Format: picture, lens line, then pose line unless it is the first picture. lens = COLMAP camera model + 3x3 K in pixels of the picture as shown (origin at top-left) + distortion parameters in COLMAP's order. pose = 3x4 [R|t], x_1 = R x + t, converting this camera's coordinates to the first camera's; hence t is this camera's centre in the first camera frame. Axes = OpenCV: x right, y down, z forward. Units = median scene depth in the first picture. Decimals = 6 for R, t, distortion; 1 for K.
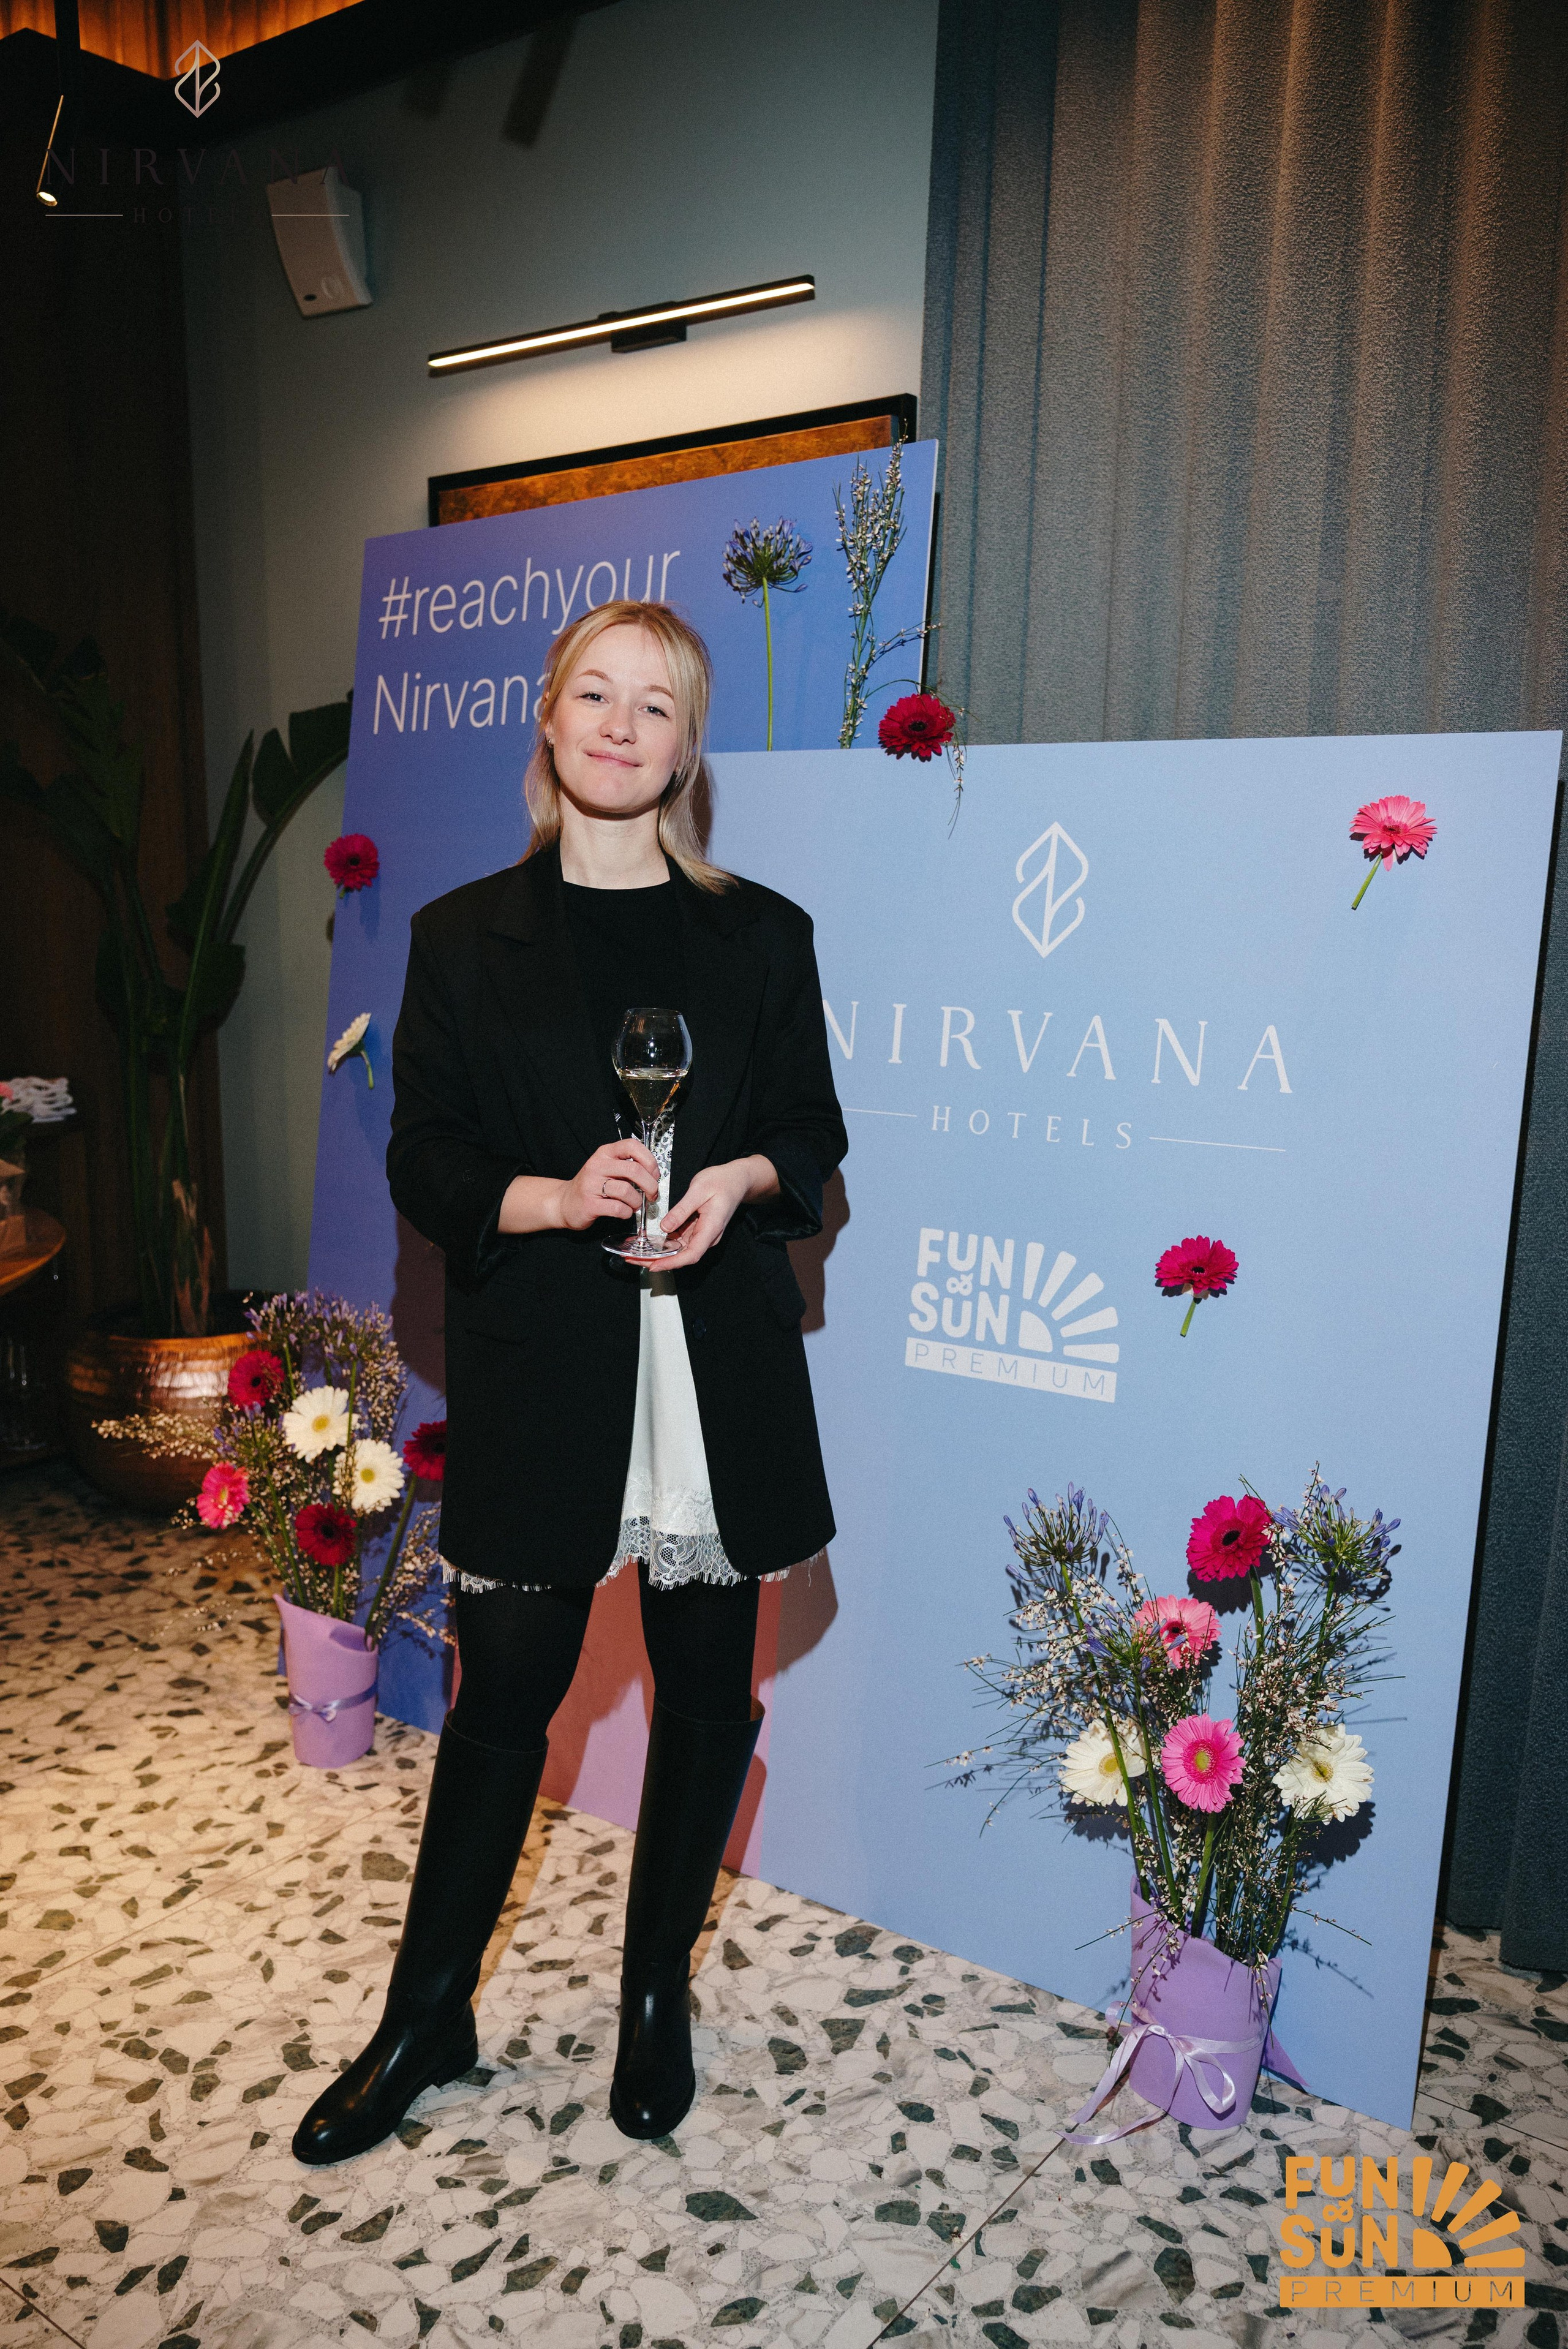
lens RADIAL K [[1887.2, 0, 769.4], [0, 1887.2, 1186.8], [0, 0, 1]] dist [0.000641, -0.001871]
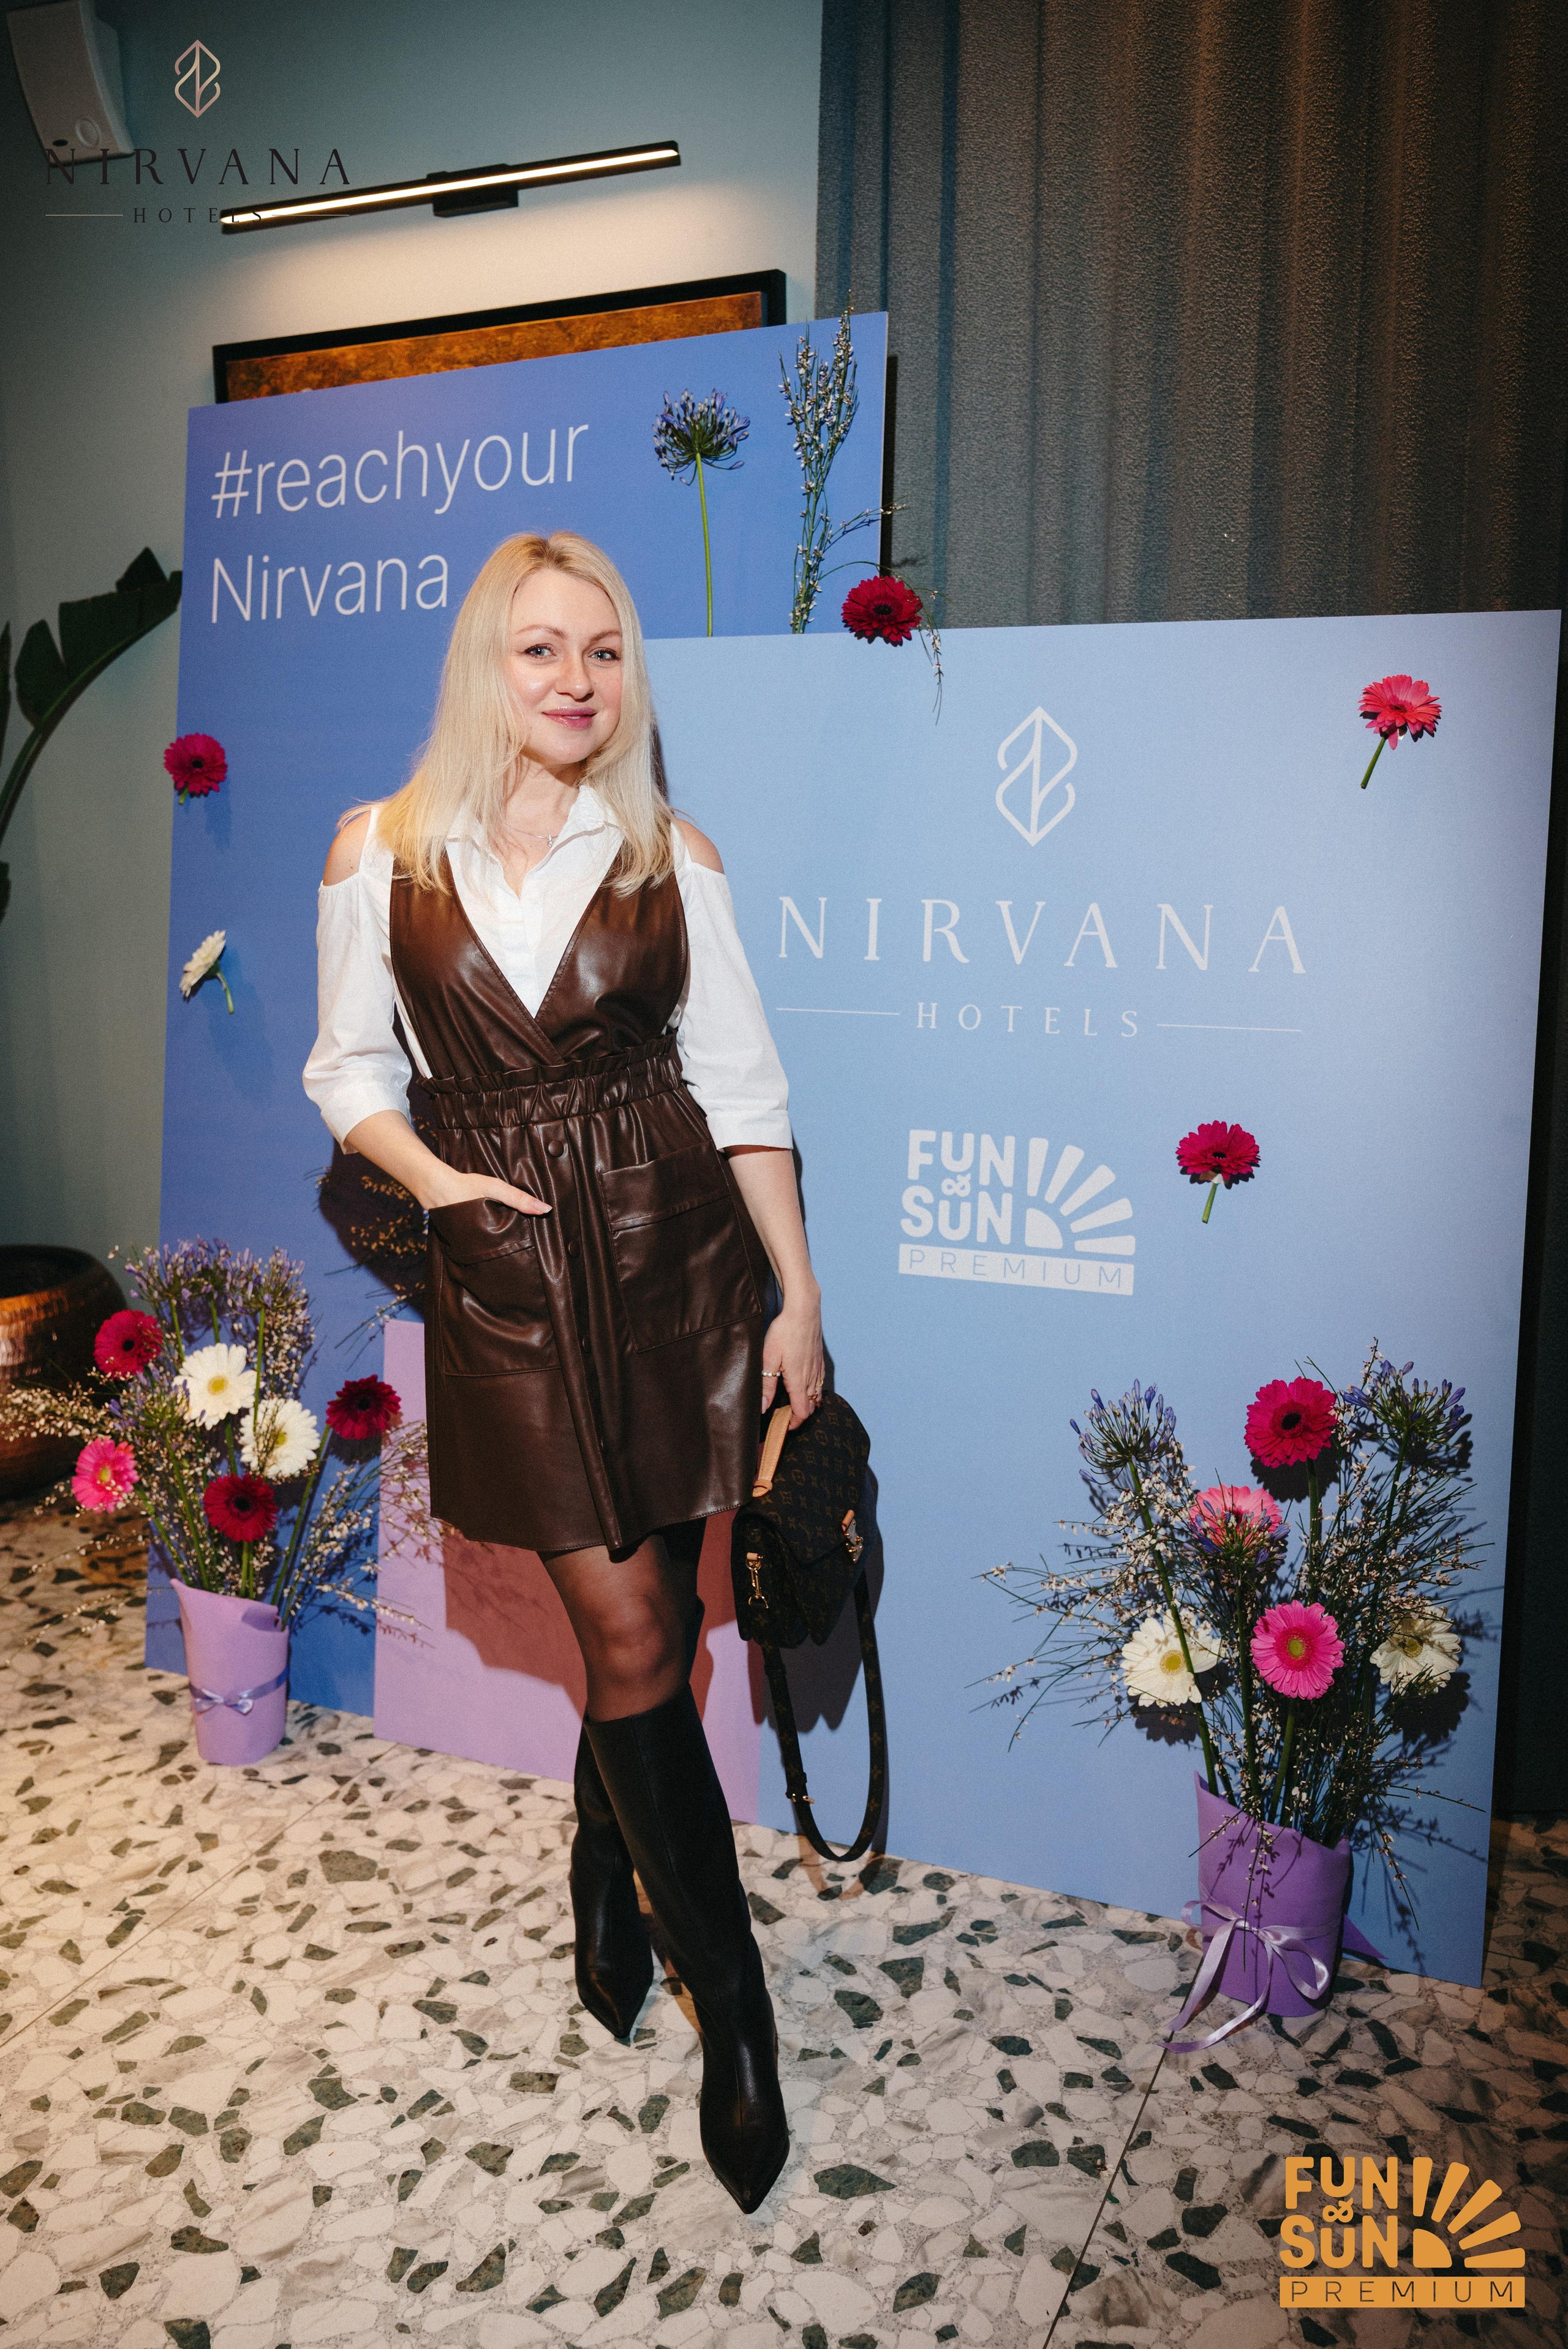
lens RADIAL K [[1889.6, 0, 783.9], [0, 1889.6, 1096.6], [0, 0, 1]] dist [-0.000708, 0.000015]
pose [[0.976110, -0.052492, 0.210840, -0.189189], [0.052505, 0.998605, 0.005539, -0.003837], [-0.210836, 0.005663, 0.977505, 0.071414]]
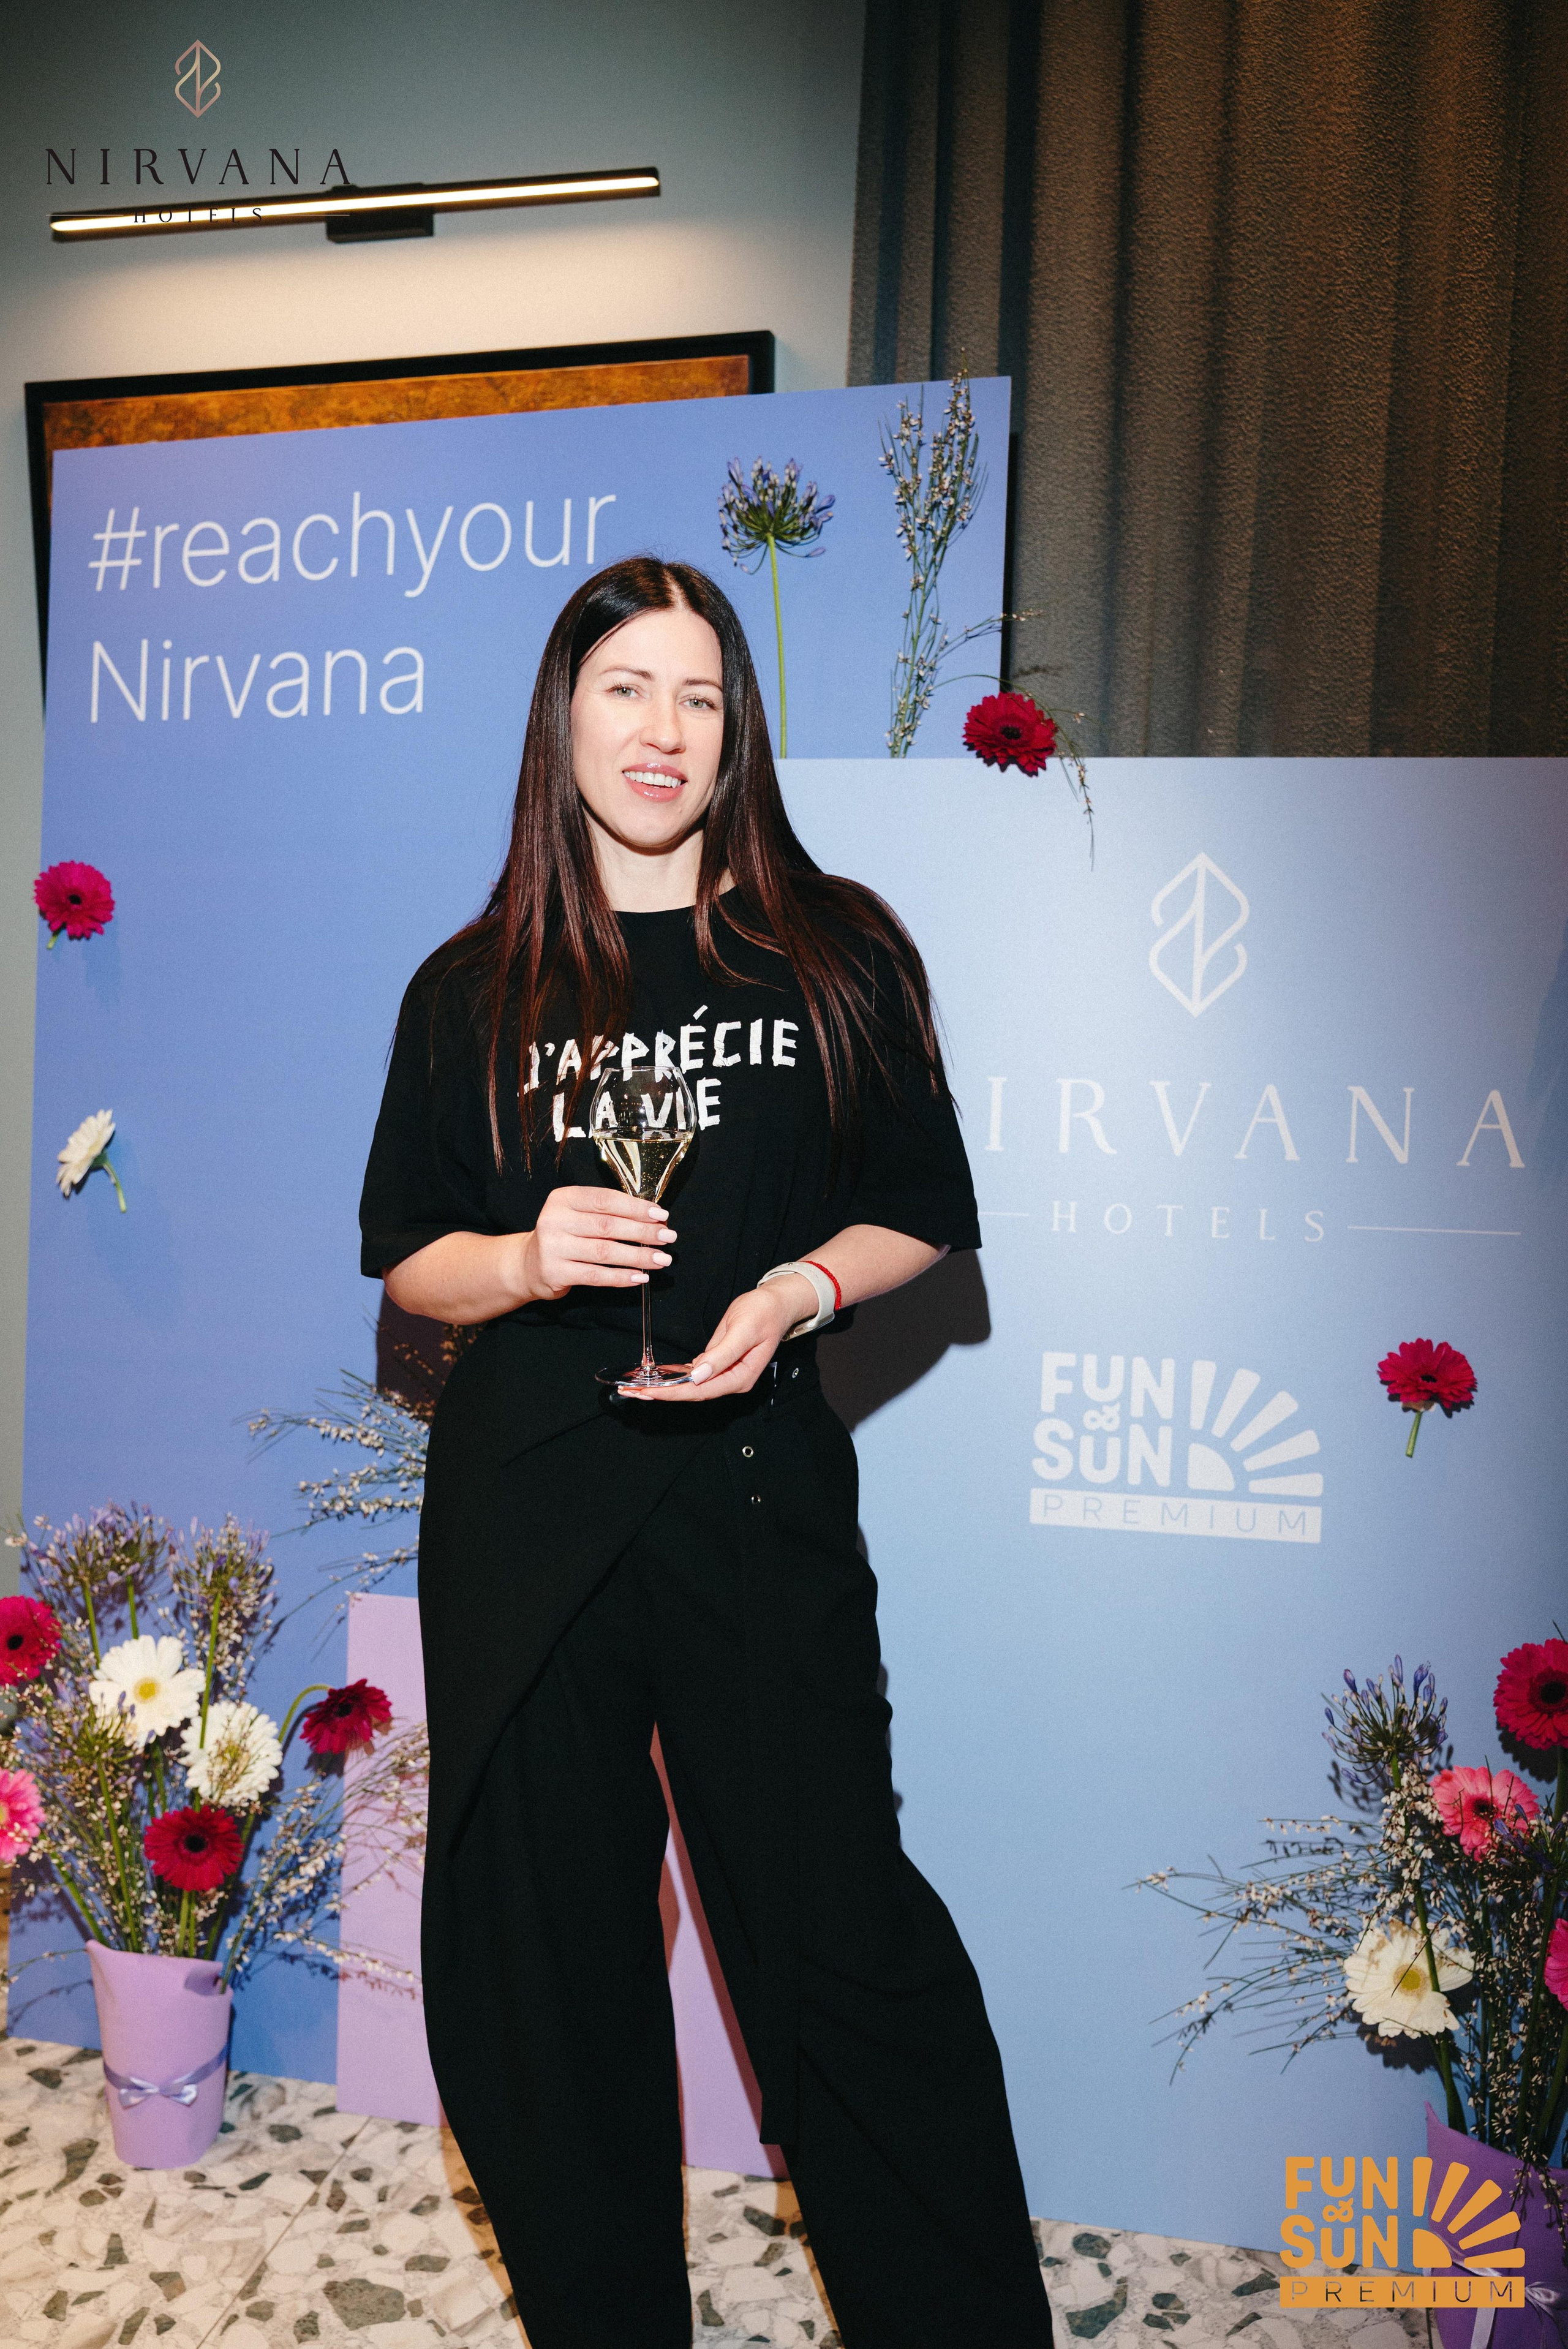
lens RADIAL K [[1954.4, 0, 755.4], [0, 1954.4, 1238.5], [0, 0, 1]] dist [0.006171, -0.012022]
pose [[0.920698, -0.065190, 0.384792, -0.361101], [0.064887, 0.997797, 0.013786, -0.047648], [-0.384844, 0.012275, 0.922900, 0.278236]]
